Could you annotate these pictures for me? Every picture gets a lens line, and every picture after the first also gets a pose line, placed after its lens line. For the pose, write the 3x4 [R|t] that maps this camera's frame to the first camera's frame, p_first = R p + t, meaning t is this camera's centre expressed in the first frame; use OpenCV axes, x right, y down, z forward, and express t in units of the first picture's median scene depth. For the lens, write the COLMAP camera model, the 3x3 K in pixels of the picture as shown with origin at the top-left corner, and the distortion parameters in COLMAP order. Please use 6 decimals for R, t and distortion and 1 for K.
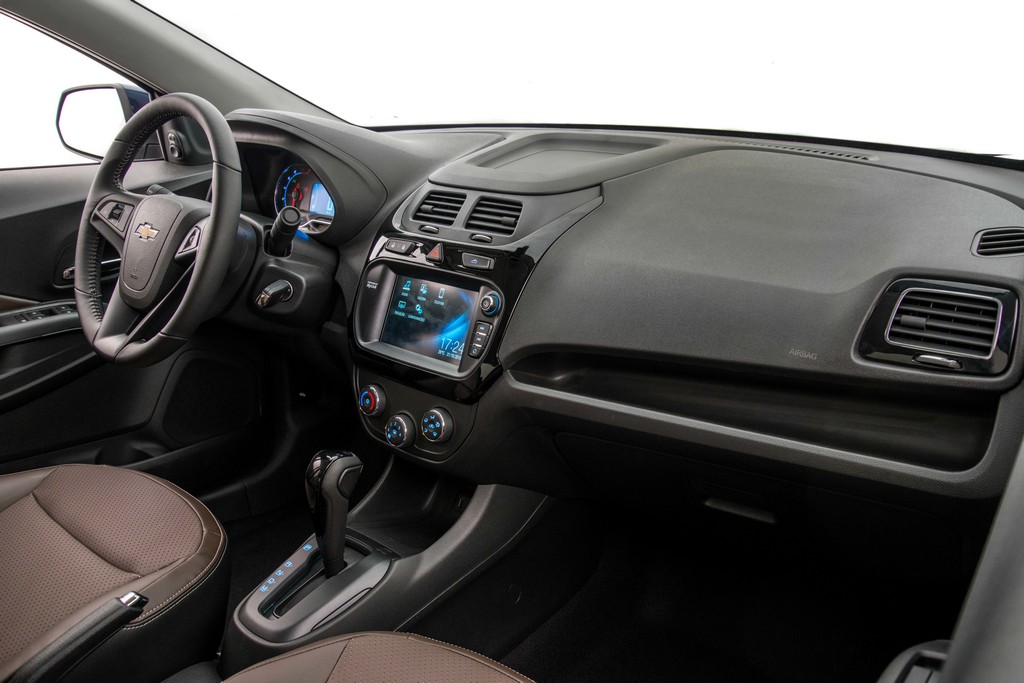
lens RADIAL K [[818.8, 0, 512.0], [0, 818.8, 341.5], [0, 0, 1]] dist [-0.008328, 0.001405]
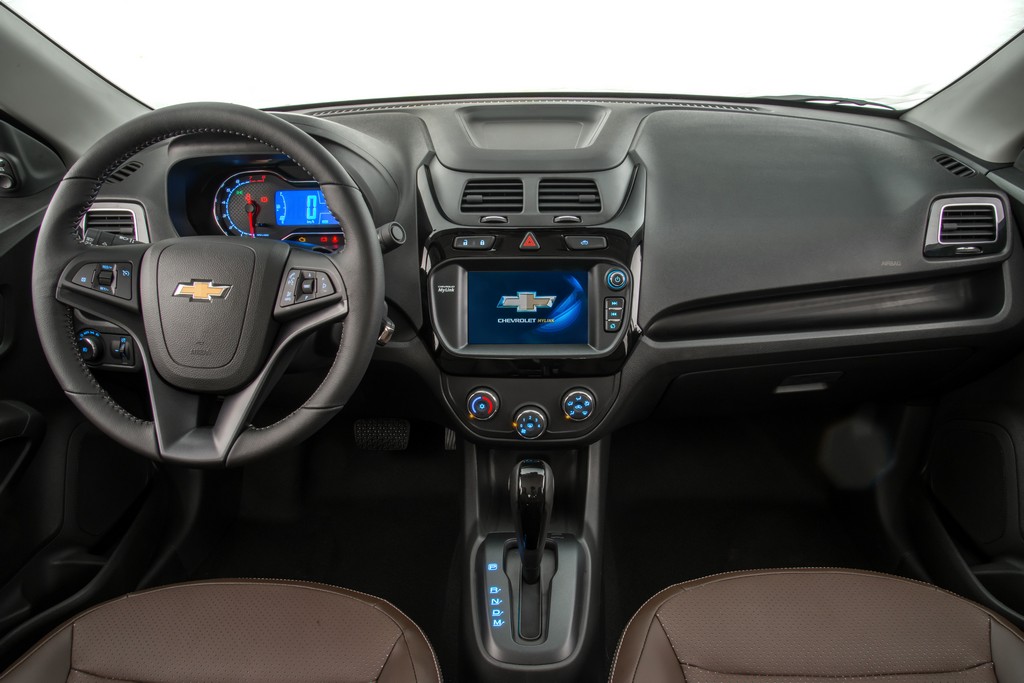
lens RADIAL K [[696.4, 0, 512.0], [0, 696.4, 341.5], [0, 0, 1]] dist [-0.081665, 0.007151]
pose [[0.779418, -0.279212, 0.560845, -0.606290], [0.209515, 0.959821, 0.186672, -0.151579], [-0.590432, -0.027990, 0.806602, 0.322634]]
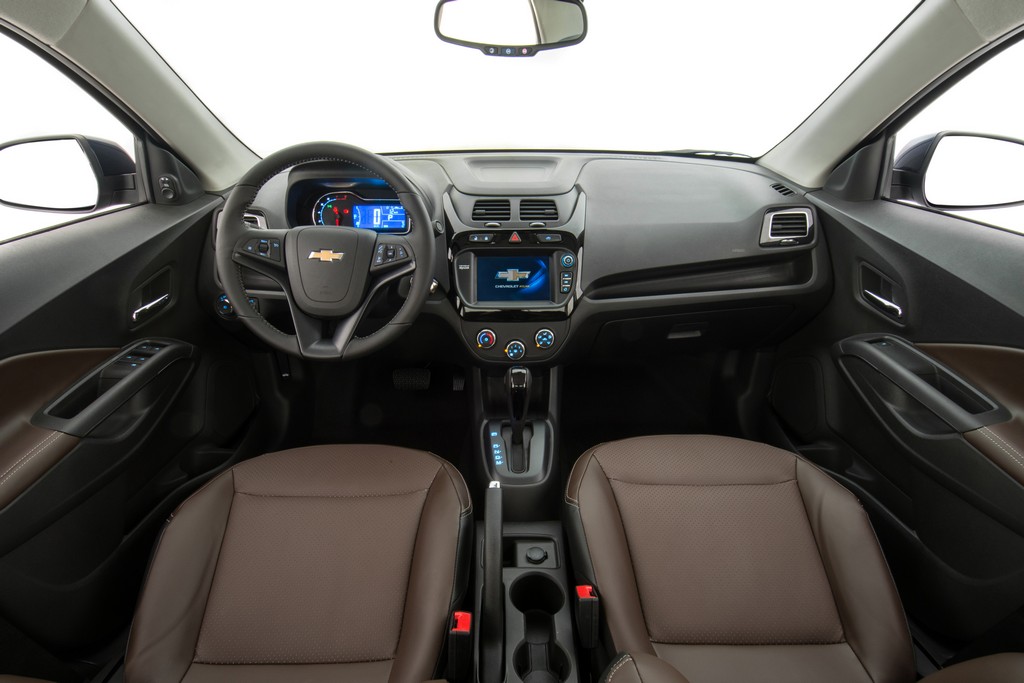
lens RADIAL K [[542.6, 0, 502.6], [0, 542.6, 369.2], [0, 0, 1]] dist [0.040228, -0.039882]
pose [[0.753966, -0.292317, 0.588291, -0.813214], [0.206669, 0.955616, 0.209966, -0.089412], [-0.623557, -0.036726, 0.780915, 0.154927]]
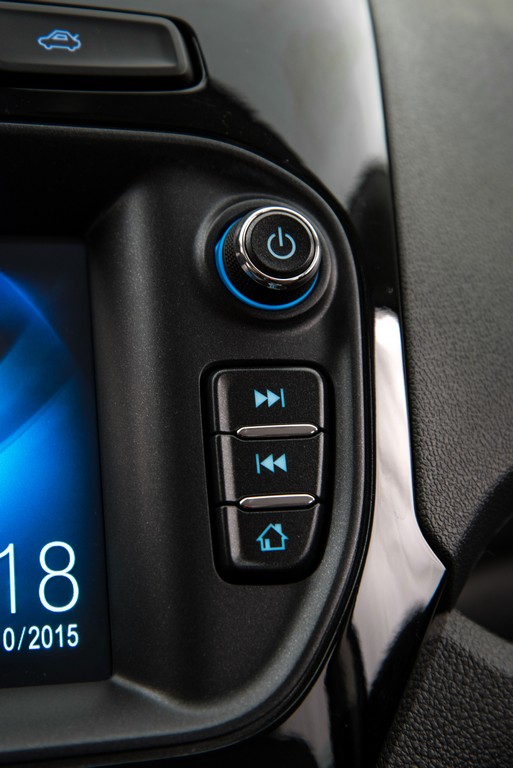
lens RADIAL K [[1608.9, 0, 244.9], [0, 1608.9, 383.6], [0, 0, 1]] dist [0.317458, 0.014547]
pose [[0.562869, -0.067236, 0.823807, -0.288817], [0.240439, 0.966903, -0.085365, 0.007490], [-0.790802, 0.246124, 0.560406, 0.751241]]
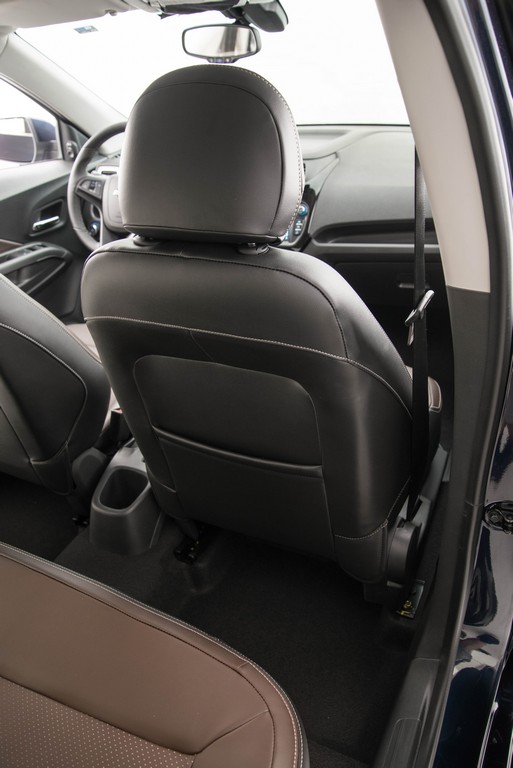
lens RADIAL K [[614.1, 0, 256.5], [0, 614.1, 384.0], [0, 0, 1]] dist [-0.008328, 0.001405]
pose [[0.966634, -0.147912, 0.209144, -0.525020], [0.115772, 0.980565, 0.158397, 0.129347], [-0.228508, -0.128899, 0.964971, -0.610837]]
